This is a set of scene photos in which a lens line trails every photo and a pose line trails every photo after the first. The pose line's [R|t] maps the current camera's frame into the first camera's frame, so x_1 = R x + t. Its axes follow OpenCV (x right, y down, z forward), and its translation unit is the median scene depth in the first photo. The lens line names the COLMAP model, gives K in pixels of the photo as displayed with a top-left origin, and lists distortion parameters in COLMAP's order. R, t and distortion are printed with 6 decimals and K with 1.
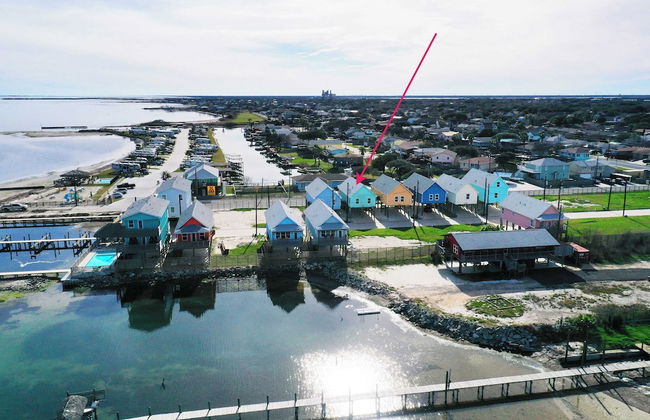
lens RADIAL K [[514.7, 0, 325.0], [0, 514.7, 210.0], [0, 0, 1]] dist [-0.003422, -0.003148]
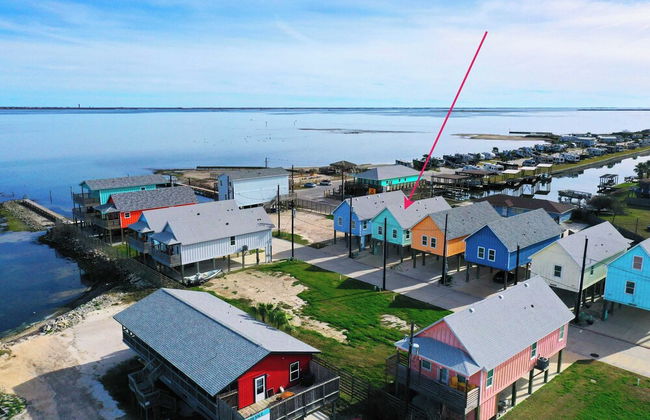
lens RADIAL K [[514.7, 0, 325.0], [0, 514.7, 210.0], [0, 0, 1]] dist [-0.003422, -0.003148]
pose [[0.517231, 0.163311, -0.840120, 0.385963], [-0.182803, 0.980053, 0.077968, -0.054480], [0.836095, 0.113249, 0.536767, 0.410143]]
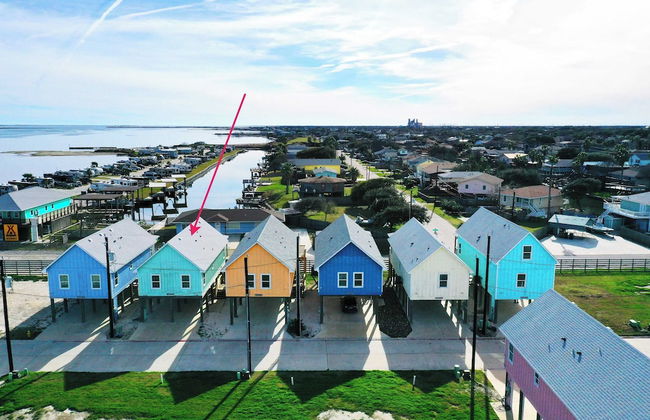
lens RADIAL K [[514.7, 0, 325.0], [0, 514.7, 210.0], [0, 0, 1]] dist [-0.003422, -0.003148]
pose [[0.985017, 0.029252, -0.169957, 0.180402], [-0.038998, 0.997763, -0.054292, -0.038785], [0.167989, 0.060106, 0.983955, 0.425879]]
